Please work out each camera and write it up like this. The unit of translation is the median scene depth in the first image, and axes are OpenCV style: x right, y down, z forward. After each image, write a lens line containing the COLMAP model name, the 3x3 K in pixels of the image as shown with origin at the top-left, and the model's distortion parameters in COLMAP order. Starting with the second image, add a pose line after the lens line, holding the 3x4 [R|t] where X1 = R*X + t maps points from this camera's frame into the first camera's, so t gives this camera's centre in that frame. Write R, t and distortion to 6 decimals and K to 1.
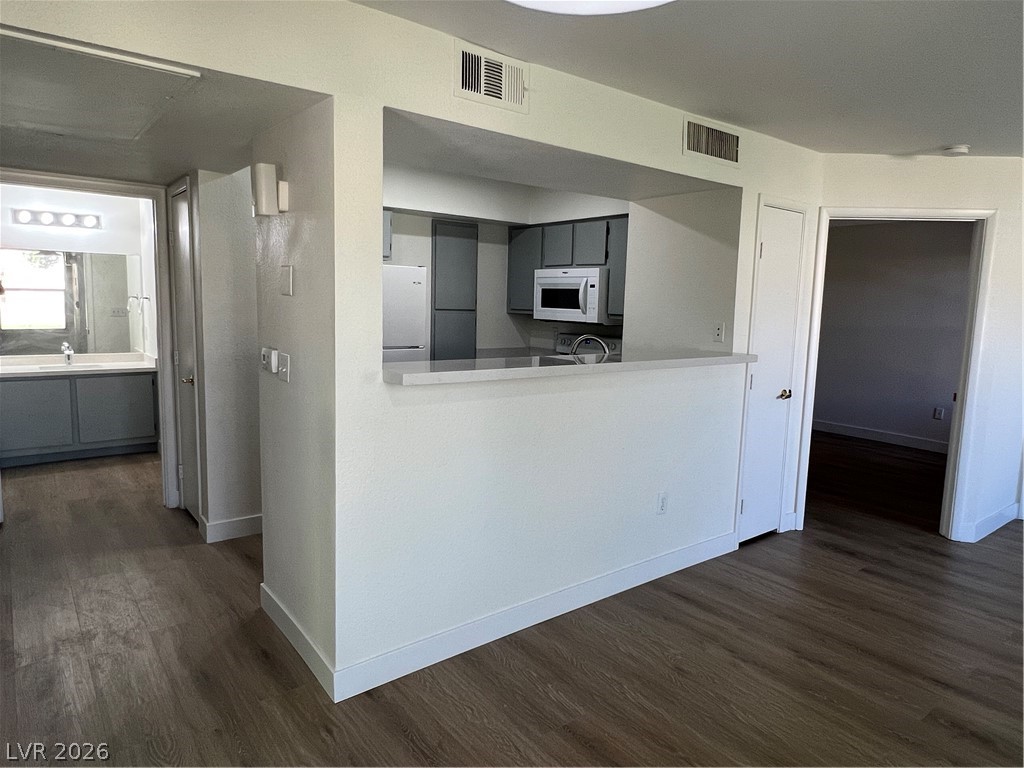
lens RADIAL K [[647.4, 0, 515.6], [0, 647.4, 386.9], [0, 0, 1]] dist [0.027094, 0.000047]
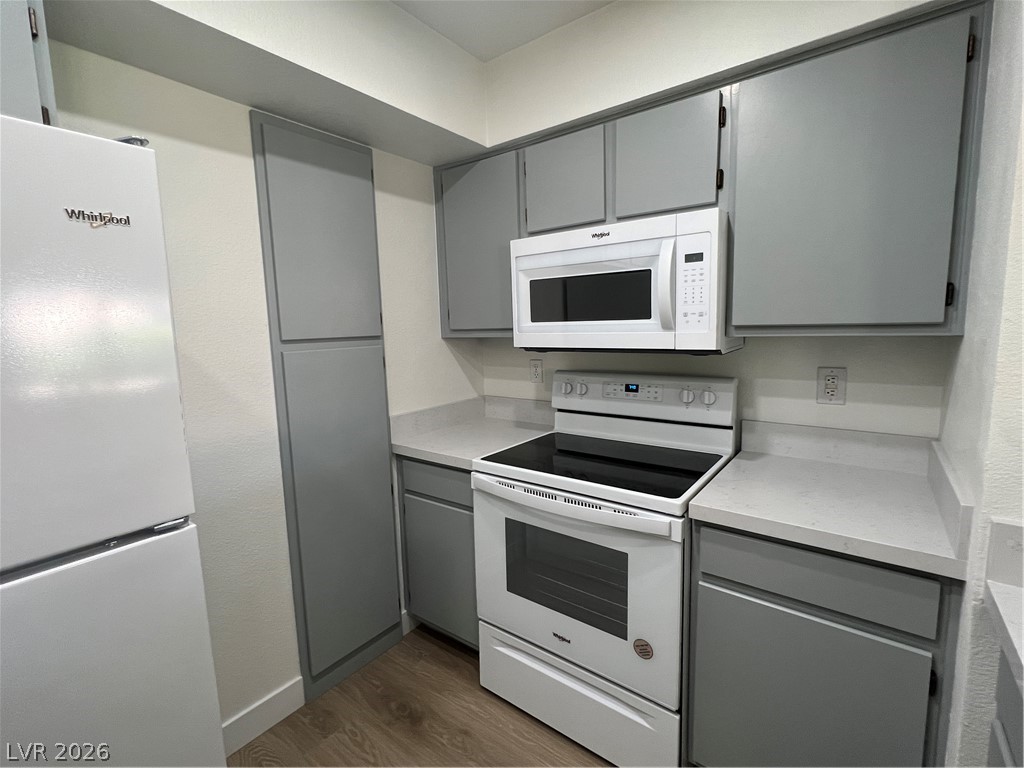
lens RADIAL K [[465.2, 0, 514.0], [0, 465.2, 378.9], [0, 0, 1]] dist [-0.004753, 0.002296]
pose [[0.964723, -0.086631, 0.248605, -0.059154], [0.089373, 0.995998, 0.000257, -0.084862], [-0.247632, 0.021971, 0.968605, 0.695146]]
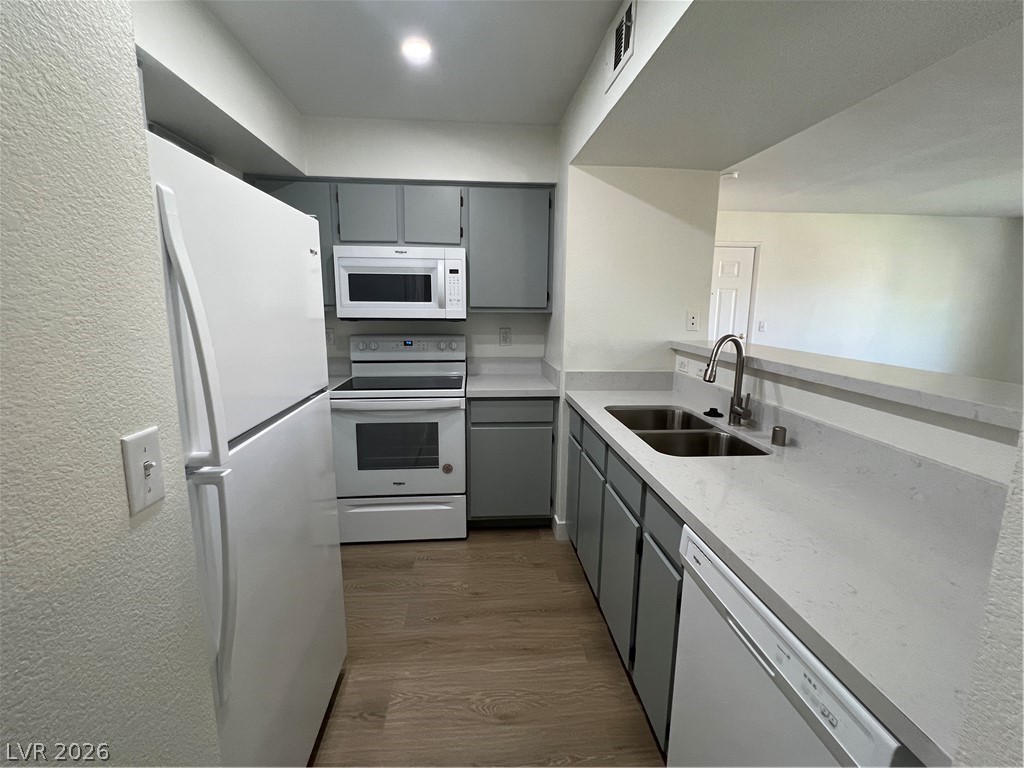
lens RADIAL K [[465.2, 0, 517.1], [0, 465.2, 378.7], [0, 0, 1]] dist [-0.004753, 0.002296]
pose [[0.532823, -0.162338, 0.830510, -0.301485], [0.117574, 0.986110, 0.117322, -0.078560], [-0.838019, 0.035134, 0.544508, 0.585979]]
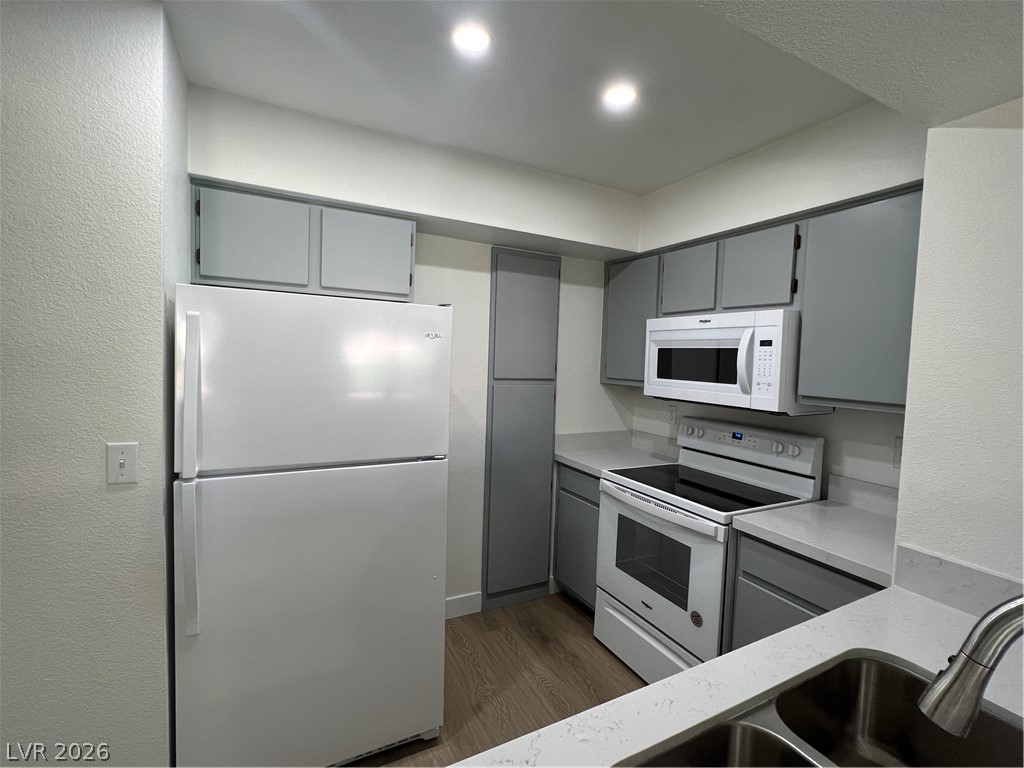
lens RADIAL K [[465.2, 0, 513.5], [0, 465.2, 378.9], [0, 0, 1]] dist [-0.004753, 0.002296]
pose [[0.983732, 0.012577, -0.179200, -0.017459], [-0.028589, 0.995793, -0.087053, -0.079460], [0.177351, 0.090760, 0.979954, 0.539070]]
